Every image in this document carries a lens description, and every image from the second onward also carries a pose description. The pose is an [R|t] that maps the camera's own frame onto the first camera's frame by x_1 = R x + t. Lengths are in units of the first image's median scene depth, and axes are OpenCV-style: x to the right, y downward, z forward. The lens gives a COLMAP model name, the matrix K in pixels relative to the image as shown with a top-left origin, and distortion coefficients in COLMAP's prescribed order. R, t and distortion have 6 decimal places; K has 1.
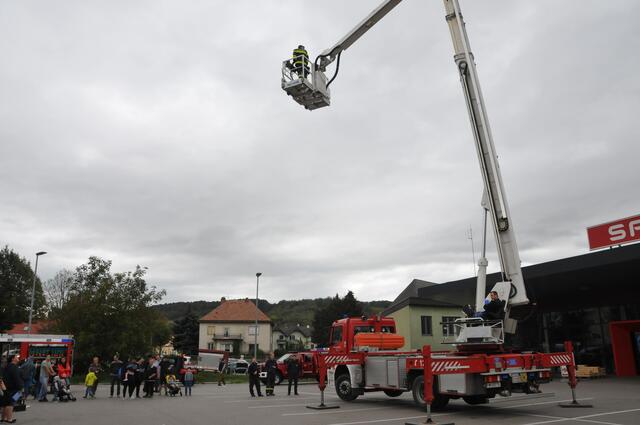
lens RADIAL K [[505.3, 0, 320.0], [0, 505.3, 212.5], [0, 0, 1]] dist [-0.128839, 0.064573]
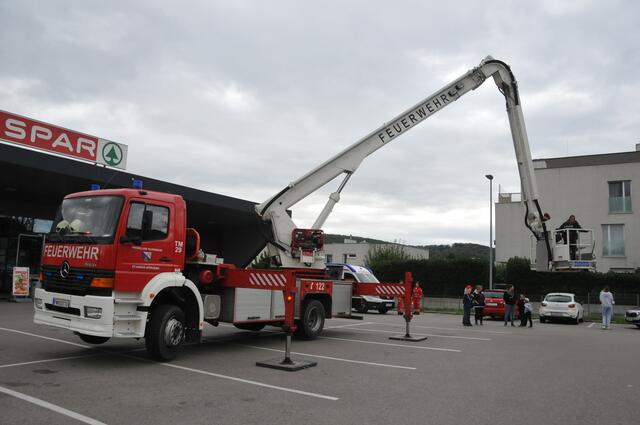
lens RADIAL K [[522.8, 0, 320.0], [0, 522.8, 212.5], [0, 0, 1]] dist [-0.105102, 0.043694]
pose [[-0.522943, 0.090605, 0.847538, -0.335250], [-0.267473, 0.926666, -0.264099, 0.225645], [-0.809314, -0.364802, -0.460359, 0.783415]]
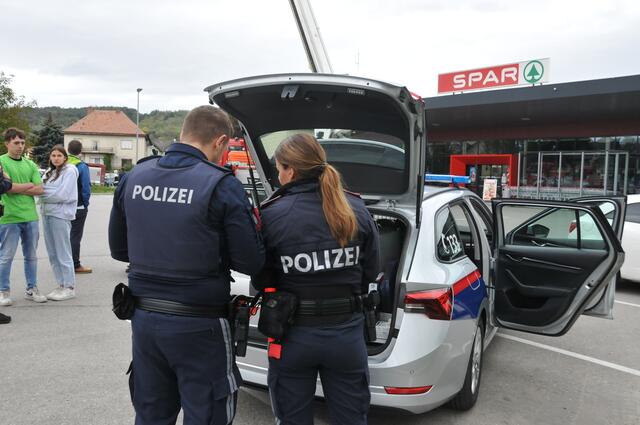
lens RADIAL K [[573.6, 0, 320.0], [0, 573.6, 212.5], [0, 0, 1]] dist [-0.043737, 0.010592]
pose [[0.977662, 0.020524, 0.209180, -0.004223], [-0.089238, 0.941600, 0.324693, -0.067369], [-0.190300, -0.336106, 0.922398, -0.277421]]
